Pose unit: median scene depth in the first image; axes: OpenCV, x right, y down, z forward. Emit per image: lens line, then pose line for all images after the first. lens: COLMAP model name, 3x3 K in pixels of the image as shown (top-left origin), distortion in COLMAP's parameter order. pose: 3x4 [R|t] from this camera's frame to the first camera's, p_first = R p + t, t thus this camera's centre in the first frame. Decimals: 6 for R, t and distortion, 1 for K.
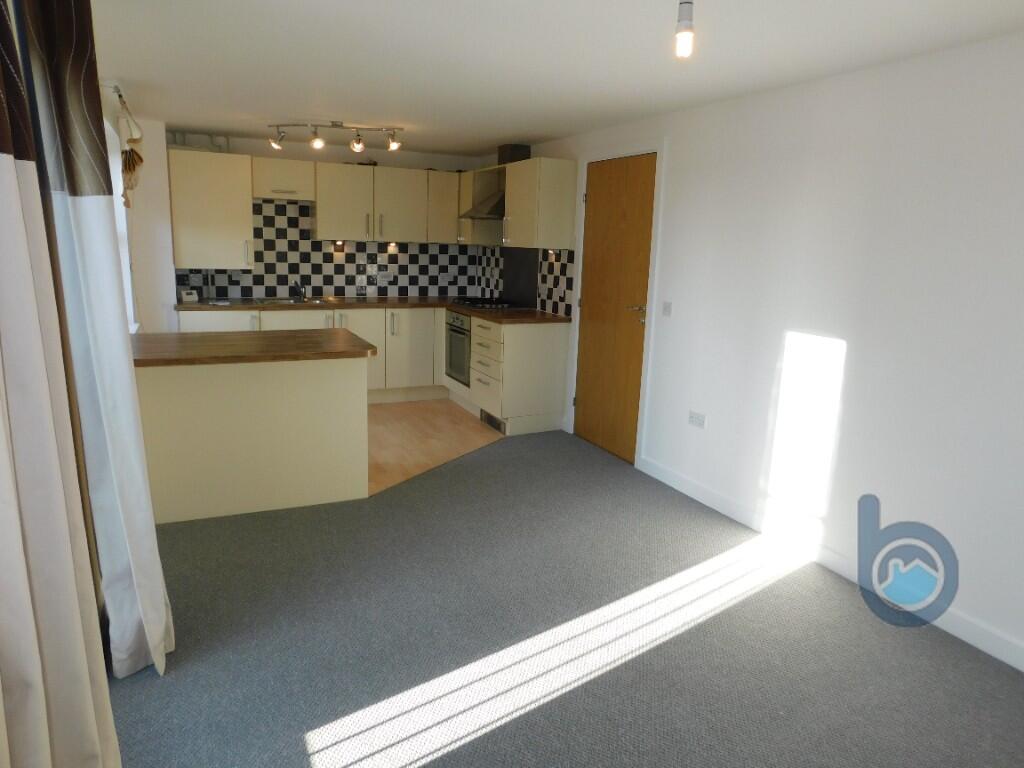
lens RADIAL K [[681.0, 0, 516.8], [0, 681.0, 381.2], [0, 0, 1]] dist [-0.025111, 0.005219]
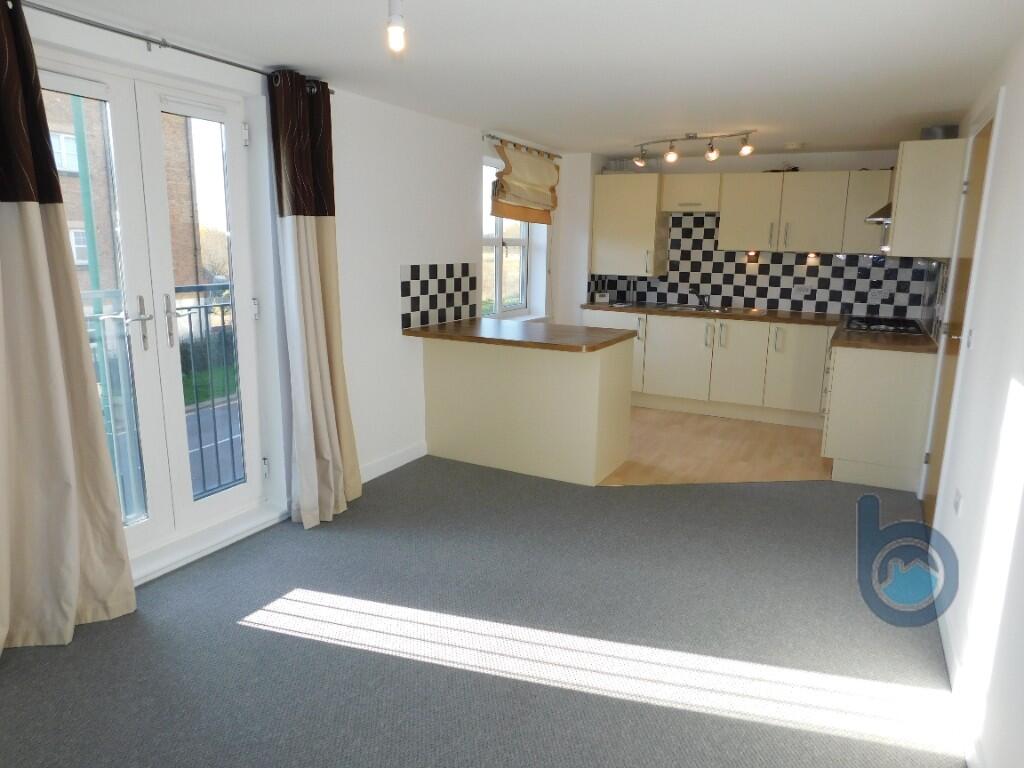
lens RADIAL K [[681.0, 0, 516.7], [0, 681.0, 388.6], [0, 0, 1]] dist [-0.025111, 0.005219]
pose [[0.601686, 0.149554, -0.784607, 0.353868], [-0.161196, 0.984838, 0.064105, -0.020208], [0.782298, 0.087904, 0.616671, 0.154454]]
